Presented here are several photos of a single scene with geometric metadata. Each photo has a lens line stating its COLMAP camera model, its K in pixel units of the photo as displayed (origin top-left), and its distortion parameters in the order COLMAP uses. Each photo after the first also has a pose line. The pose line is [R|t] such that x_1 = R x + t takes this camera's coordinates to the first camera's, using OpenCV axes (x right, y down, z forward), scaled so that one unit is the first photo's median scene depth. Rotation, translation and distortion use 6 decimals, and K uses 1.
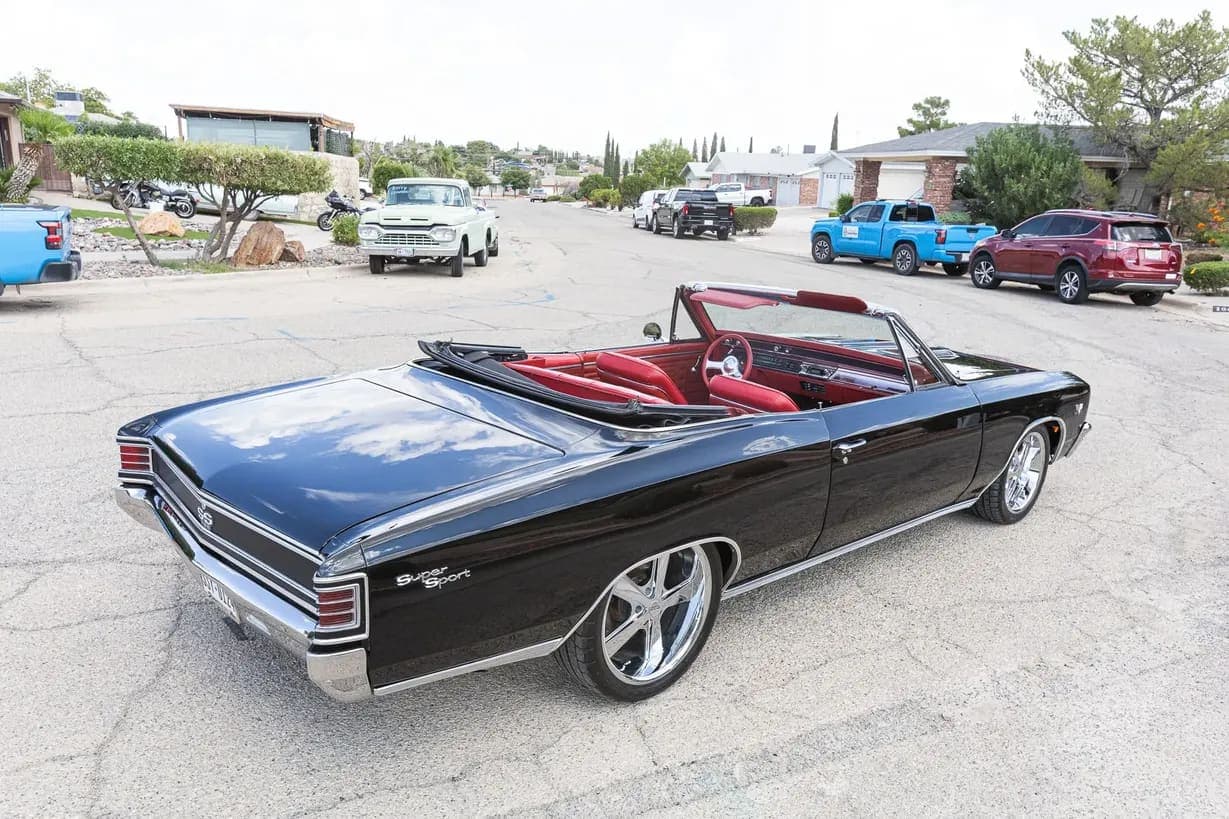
lens RADIAL K [[955.0, 0, 652.7], [0, 955.0, 382.7], [0, 0, 1]] dist [-0.008927, -0.005935]
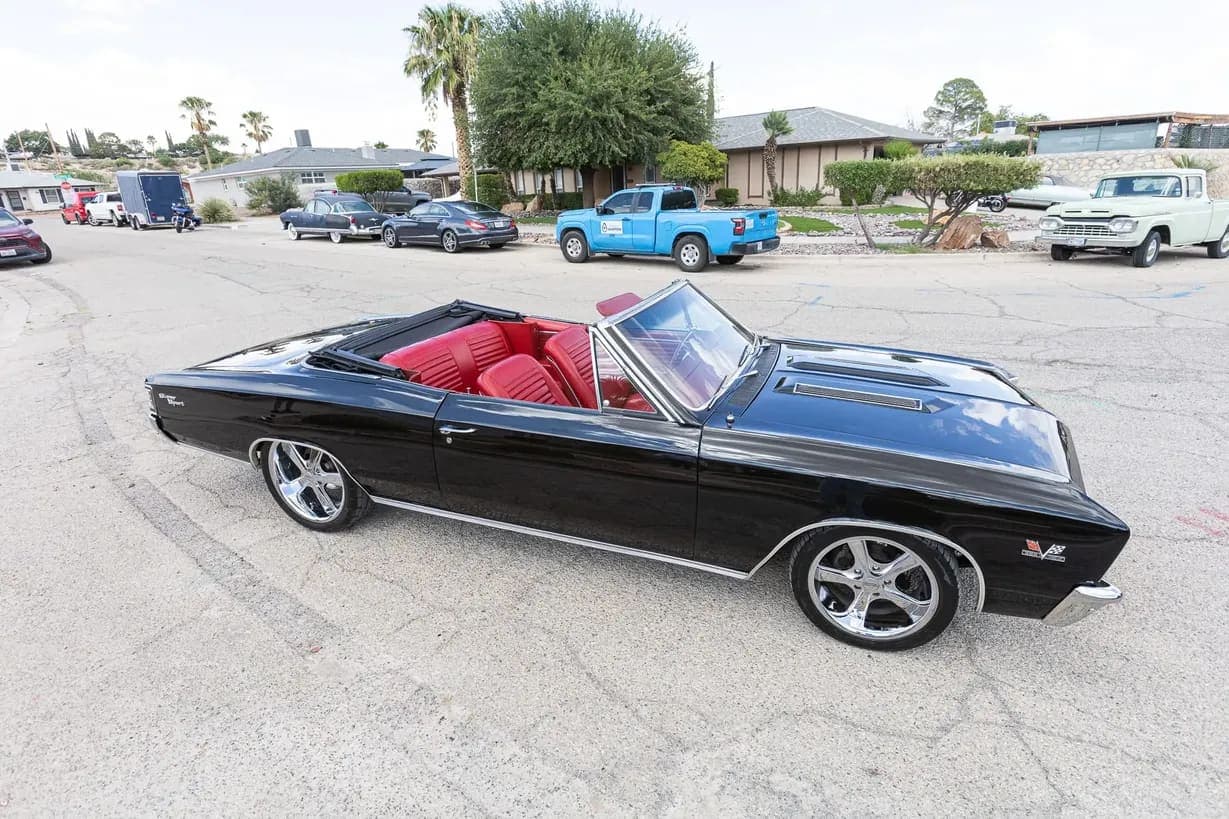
lens RADIAL K [[633.7, 0, 606.1], [0, 633.7, 397.3], [0, 0, 1]] dist [-0.001659, 0.002036]
pose [[0.398328, 0.239826, -0.885335, 0.214086], [-0.137480, 0.969920, 0.200884, -0.033160], [0.906881, 0.041698, 0.419318, 0.195417]]
